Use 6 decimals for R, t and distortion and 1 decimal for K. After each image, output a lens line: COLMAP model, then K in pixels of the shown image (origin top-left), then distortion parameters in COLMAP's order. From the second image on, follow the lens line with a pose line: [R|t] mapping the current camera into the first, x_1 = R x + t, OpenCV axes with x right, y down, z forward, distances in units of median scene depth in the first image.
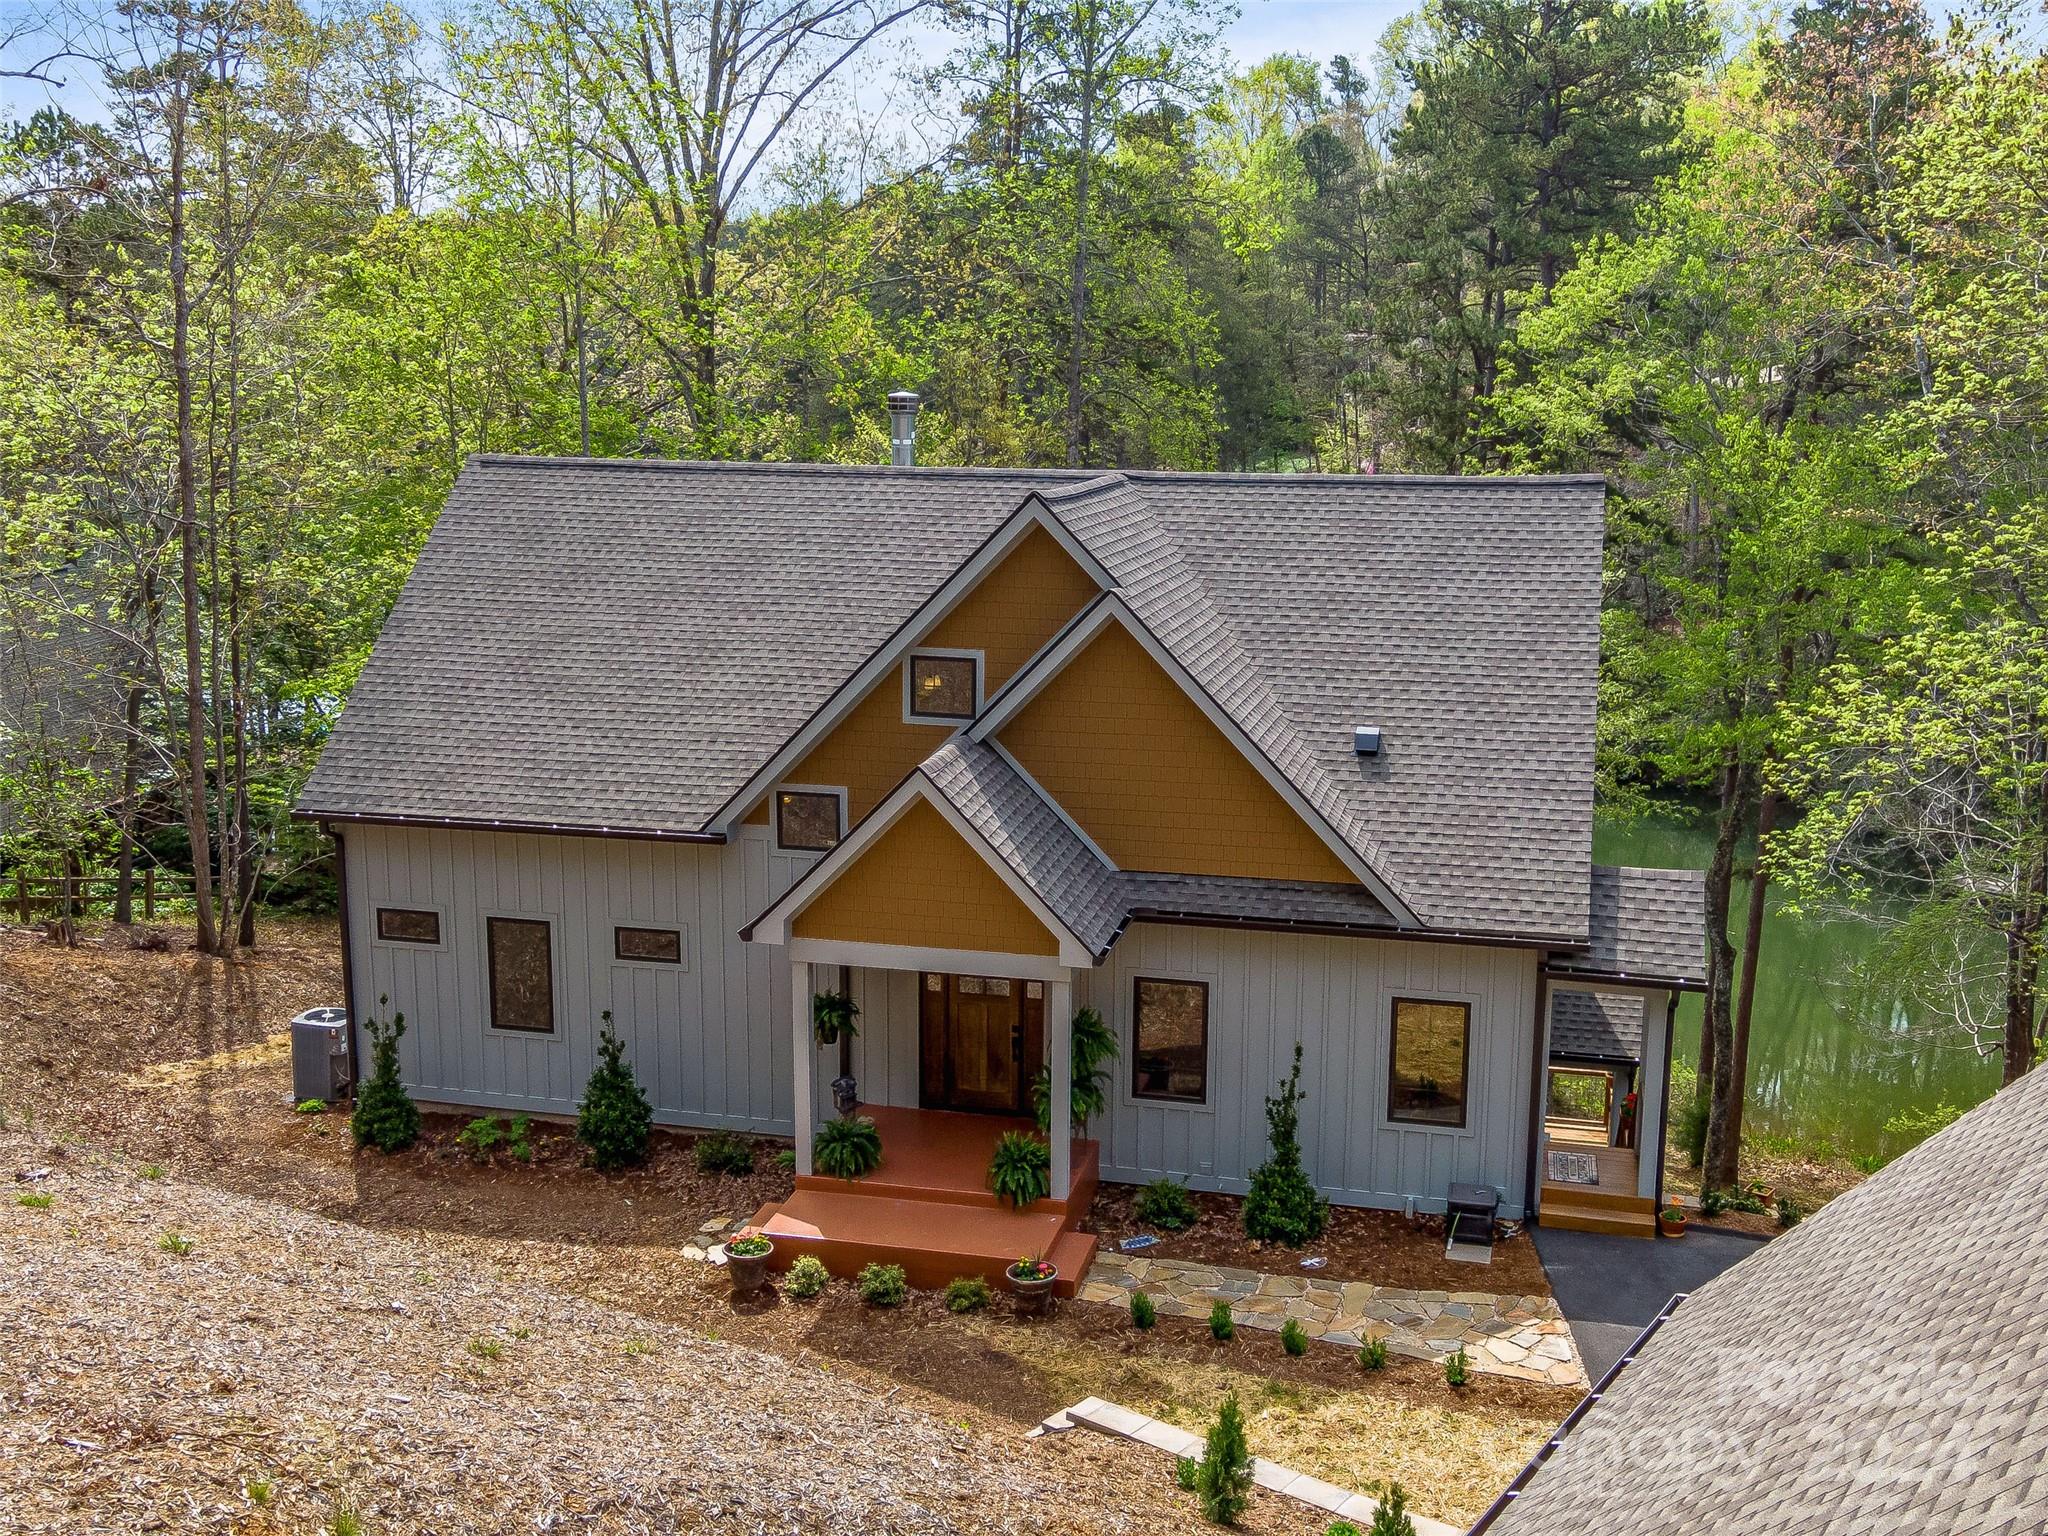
lens RADIAL K [[2218.9, 0, 1020.4], [0, 2218.9, 773.1], [0, 0, 1]] dist [-0.005166, 0.000000]
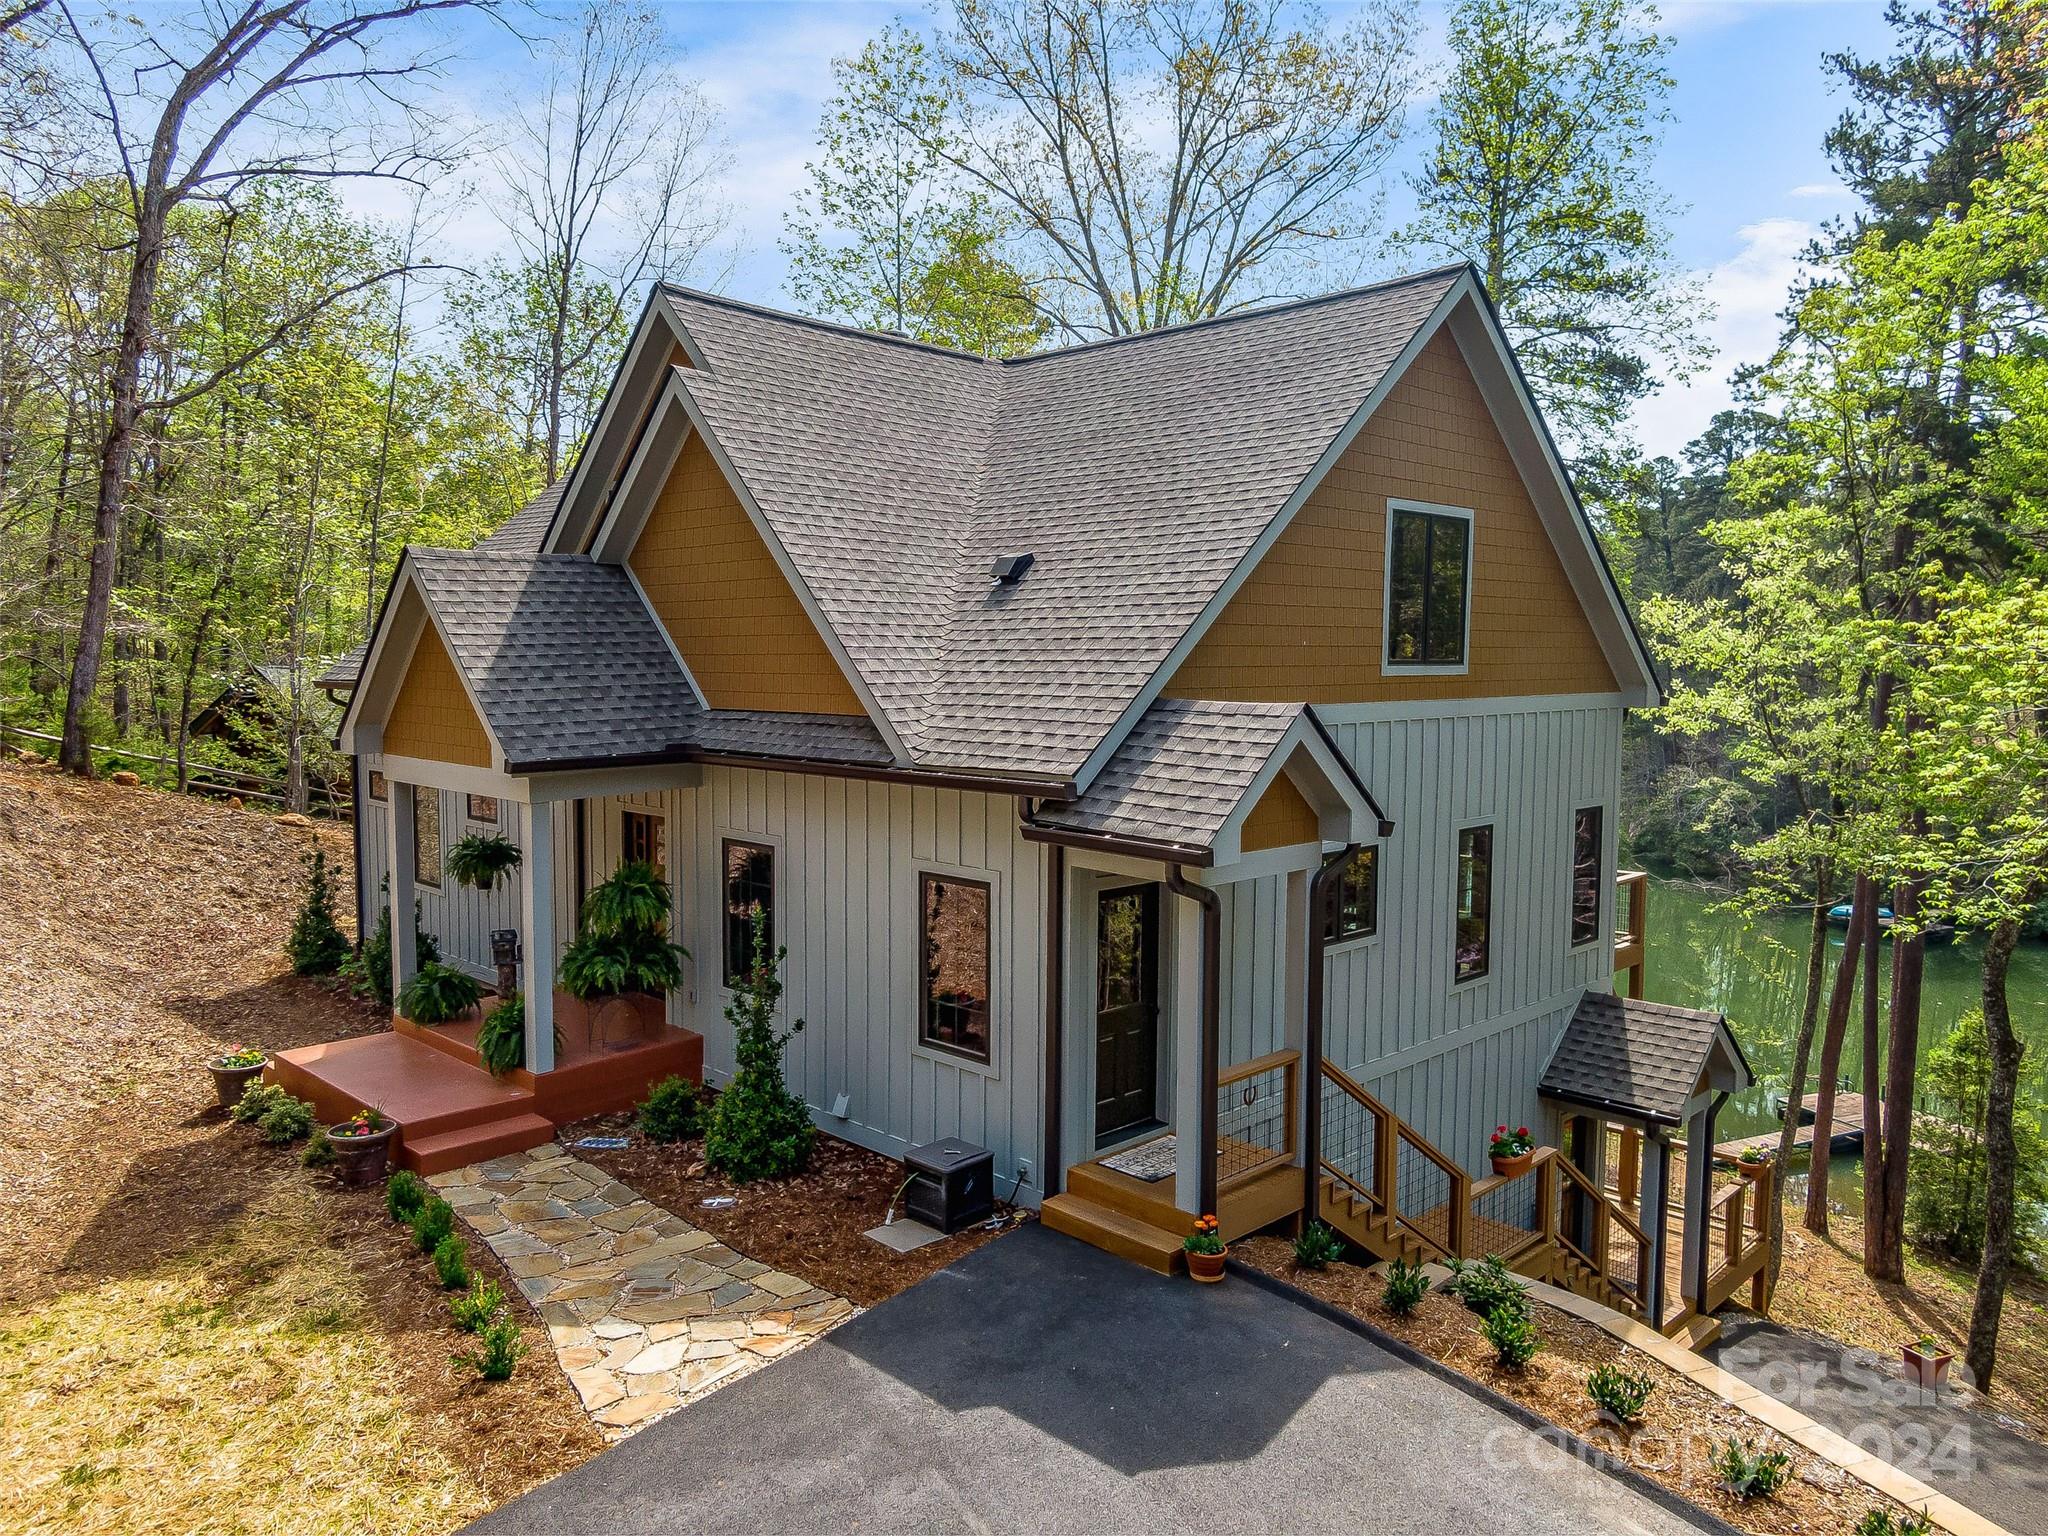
lens RADIAL K [[1470.3, 0, 1031.0], [0, 1470.3, 775.8], [0, 0, 1]] dist [0.004178, -0.012576]
pose [[0.852763, 0.043044, -0.520521, 0.463951], [-0.106337, 0.990033, -0.092341, 0.112790], [0.511358, 0.134096, 0.848841, 0.610064]]
